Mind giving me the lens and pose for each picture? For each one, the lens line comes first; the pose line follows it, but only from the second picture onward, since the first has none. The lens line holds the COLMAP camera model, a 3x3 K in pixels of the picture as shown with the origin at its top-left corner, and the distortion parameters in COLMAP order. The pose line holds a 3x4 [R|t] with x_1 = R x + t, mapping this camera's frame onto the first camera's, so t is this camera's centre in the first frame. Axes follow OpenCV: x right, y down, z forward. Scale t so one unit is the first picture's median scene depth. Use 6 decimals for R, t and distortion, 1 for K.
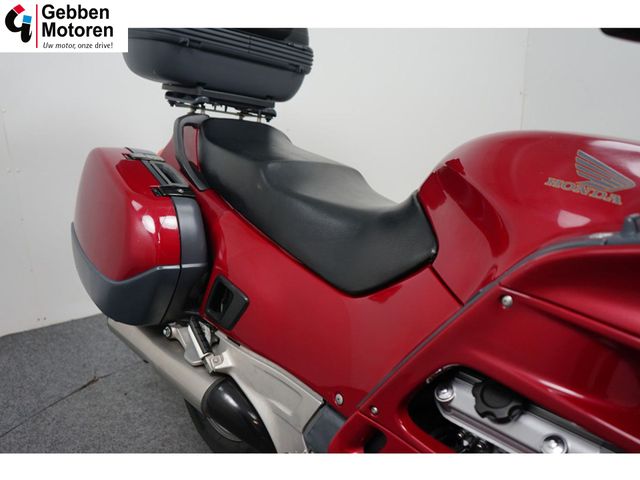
lens RADIAL K [[555.9, 0, 320.0], [0, 555.9, 240.0], [0, 0, 1]] dist [0.003077, 0.002825]
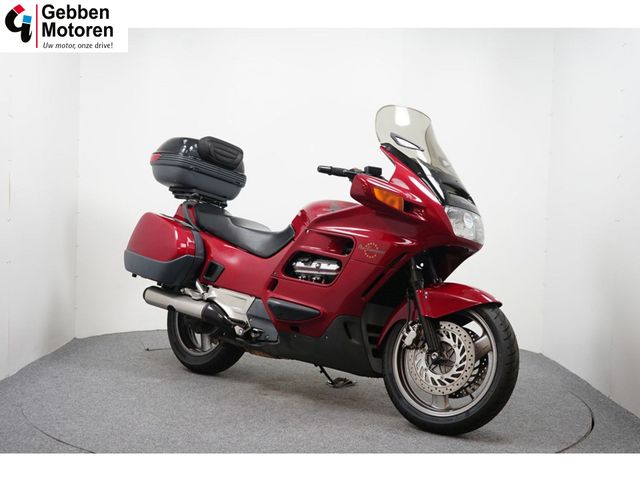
lens RADIAL K [[816.7, 0, 320.0], [0, 816.7, 240.0], [0, 0, 1]] dist [-0.016677, -0.006059]
pose [[0.988833, 0.042827, 0.142744, -0.204986], [-0.002624, 0.962674, -0.270650, 0.858897], [-0.149007, 0.267253, 0.952036, -2.256813]]
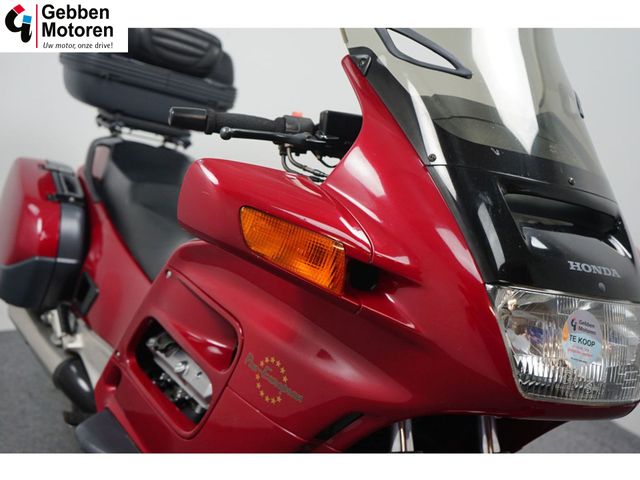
lens RADIAL K [[778.5, 0, 320.0], [0, 778.5, 240.0], [0, 0, 1]] dist [0.009920, -0.010919]
pose [[0.982500, 0.116592, -0.145260, 0.511345], [-0.130114, 0.987646, -0.087329, 0.072894], [0.133283, 0.104701, 0.985532, -0.549538]]
